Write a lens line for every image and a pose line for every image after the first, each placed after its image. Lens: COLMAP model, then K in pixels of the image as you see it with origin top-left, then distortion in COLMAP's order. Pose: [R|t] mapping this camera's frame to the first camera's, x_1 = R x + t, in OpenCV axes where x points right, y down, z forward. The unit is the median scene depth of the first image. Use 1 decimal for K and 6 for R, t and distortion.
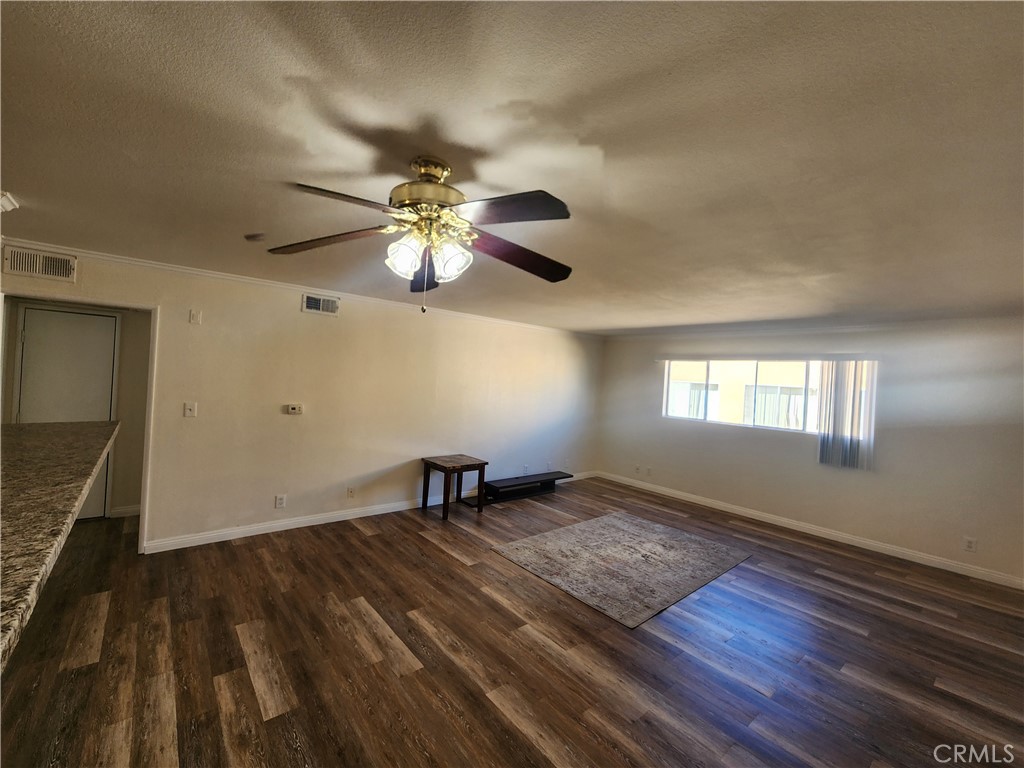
lens RADIAL K [[420.9, 0, 513.6], [0, 420.9, 381.3], [0, 0, 1]] dist [0.002723, -0.000564]
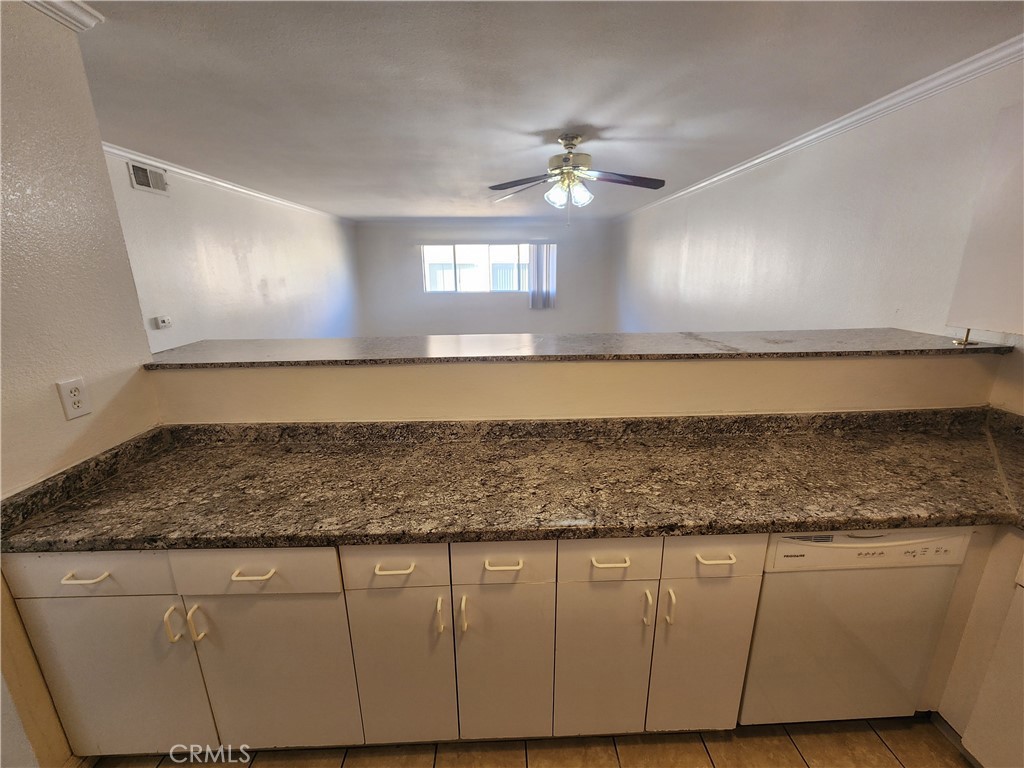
lens RADIAL K [[420.9, 0, 513.6], [0, 420.9, 381.3], [0, 0, 1]] dist [0.002723, -0.000564]
pose [[0.624477, -0.257981, 0.737207, -0.800046], [0.048087, 0.954784, 0.293387, -0.031307], [-0.779562, -0.147764, 0.608646, -0.010210]]
